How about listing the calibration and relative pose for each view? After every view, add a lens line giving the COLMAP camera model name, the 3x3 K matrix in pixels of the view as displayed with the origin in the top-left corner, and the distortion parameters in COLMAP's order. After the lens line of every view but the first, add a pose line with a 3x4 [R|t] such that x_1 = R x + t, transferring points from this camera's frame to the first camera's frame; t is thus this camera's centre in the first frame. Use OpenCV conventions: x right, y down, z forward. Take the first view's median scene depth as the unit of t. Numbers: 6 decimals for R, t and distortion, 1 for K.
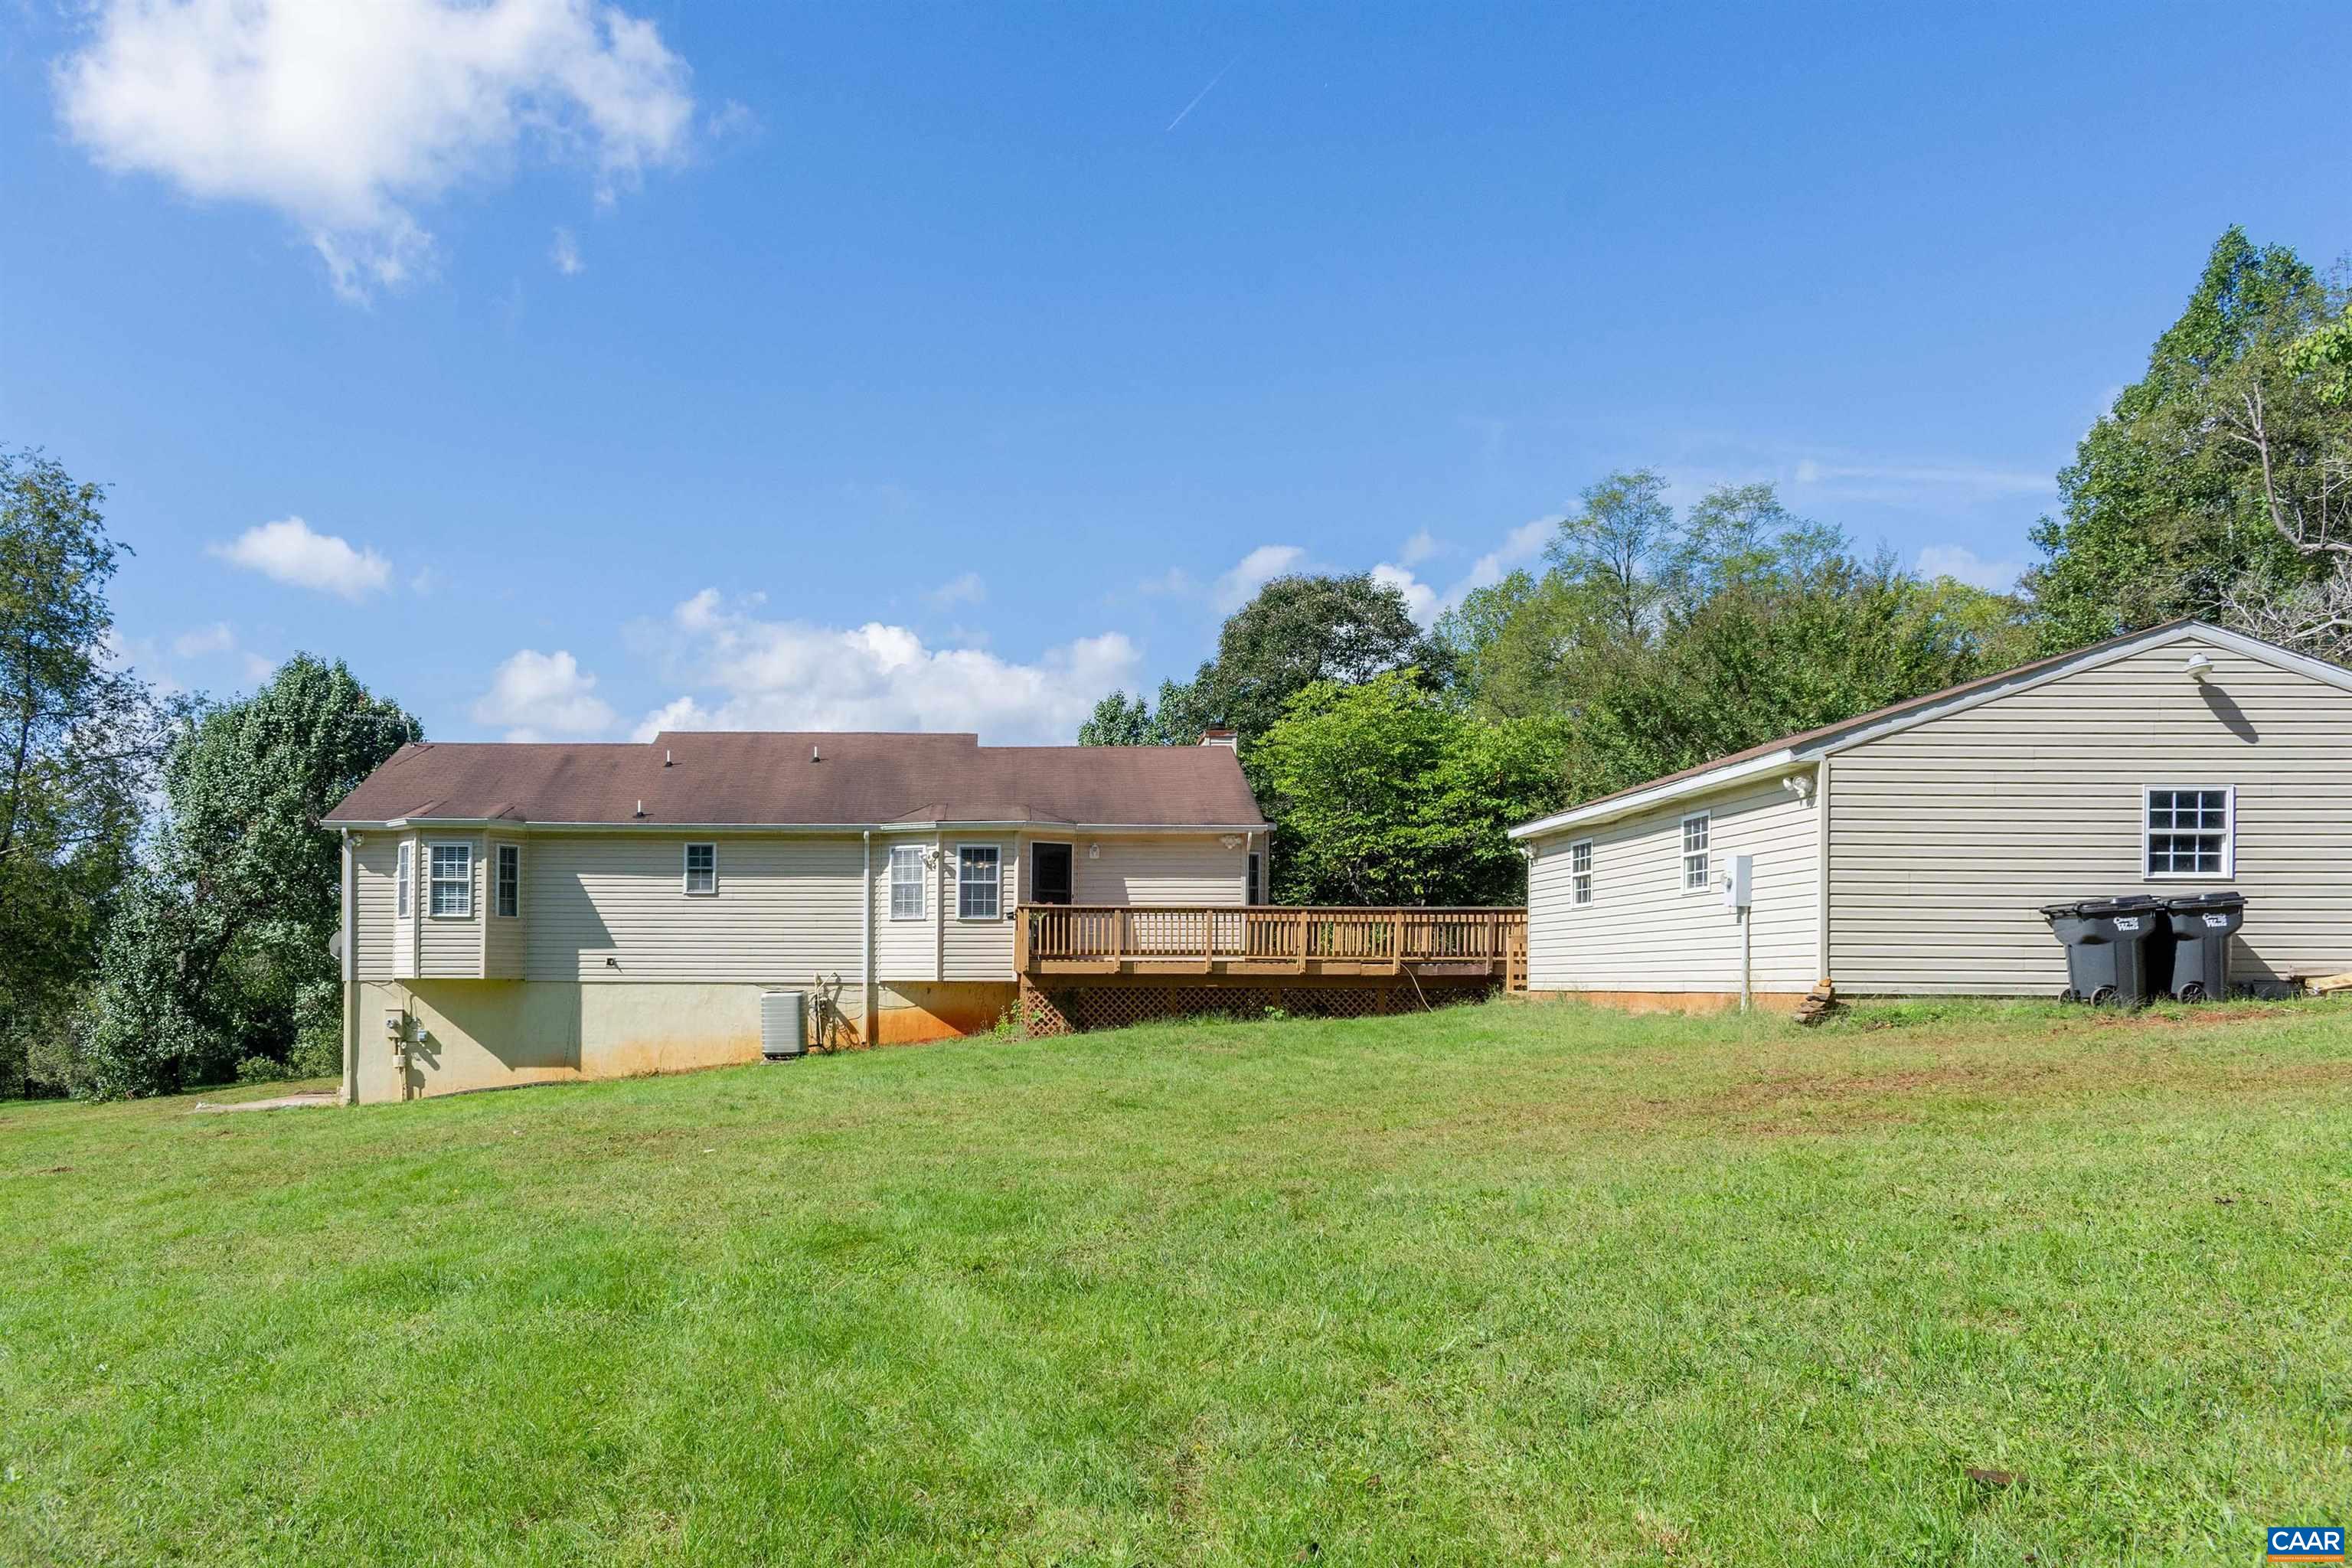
lens RADIAL K [[1862.0, 0, 1176.0], [0, 1862.0, 784.0], [0, 0, 1]] dist [-0.032753, 0.087799]
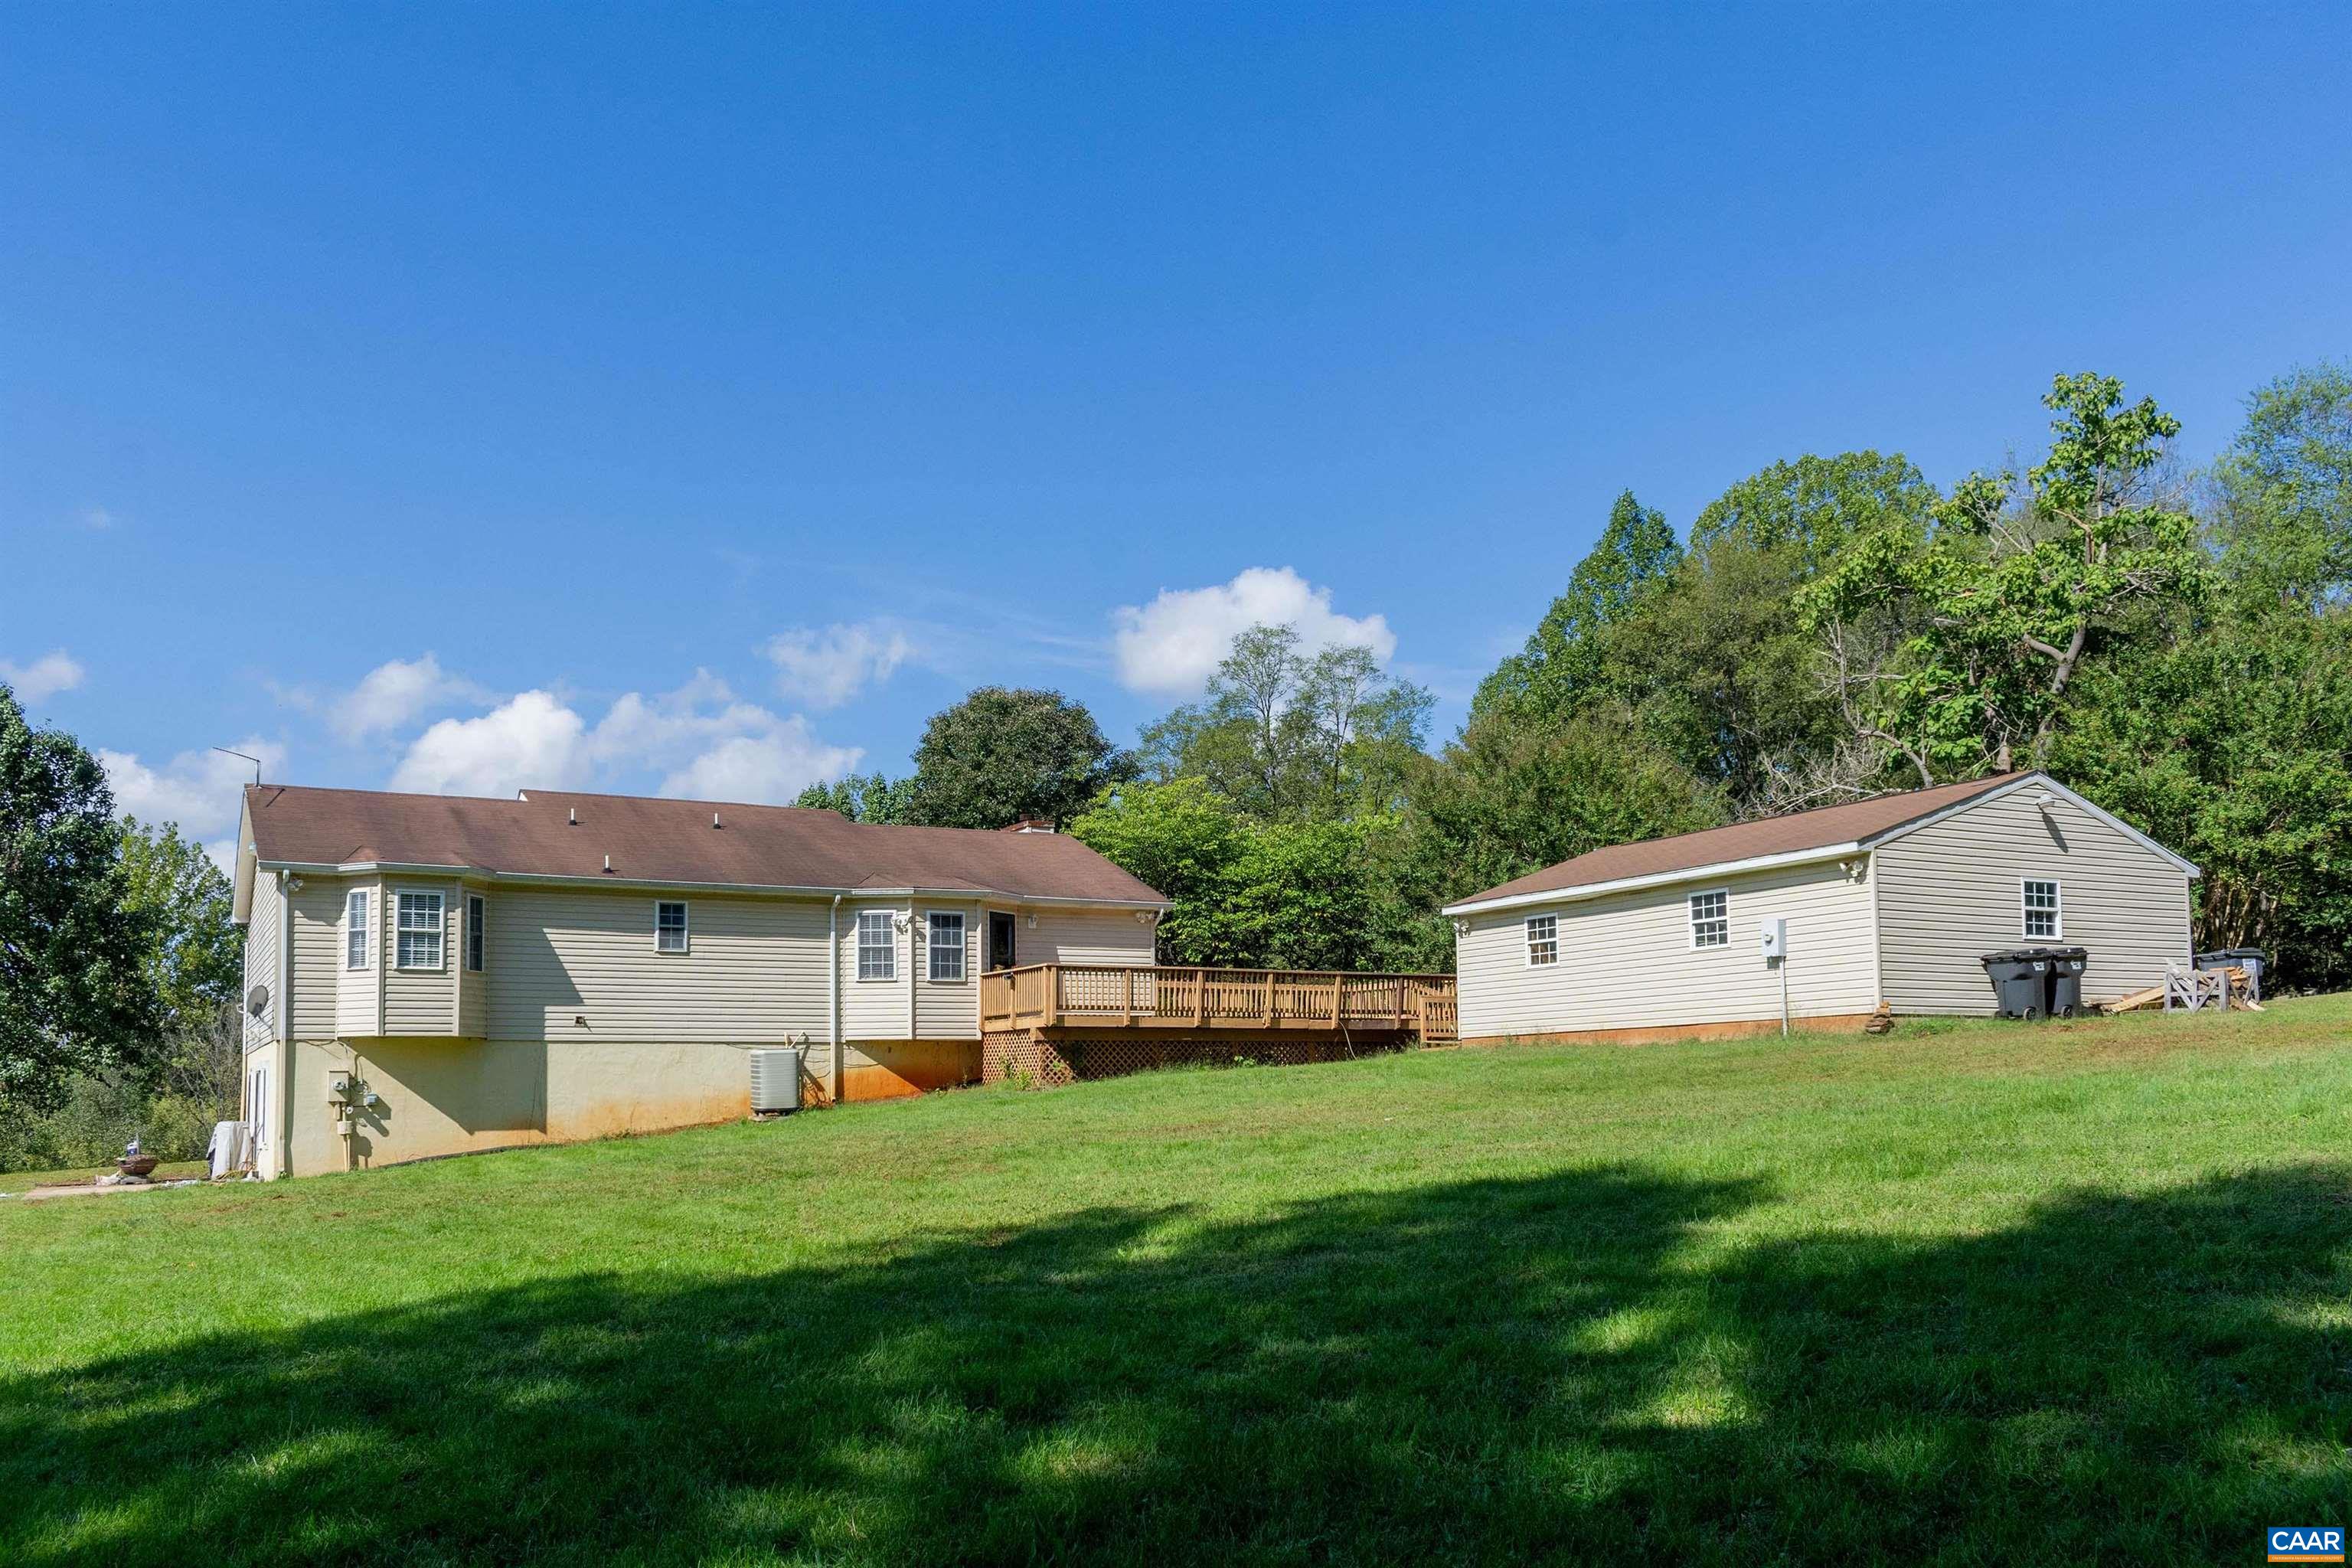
lens RADIAL K [[1862.0, 0, 1176.0], [0, 1862.0, 784.0], [0, 0, 1]] dist [-0.032753, 0.087799]
pose [[0.880278, 0.065251, 0.469950, -0.498010], [-0.030296, 0.996207, -0.081570, 0.042912], [-0.473490, 0.057566, 0.878916, -0.006674]]
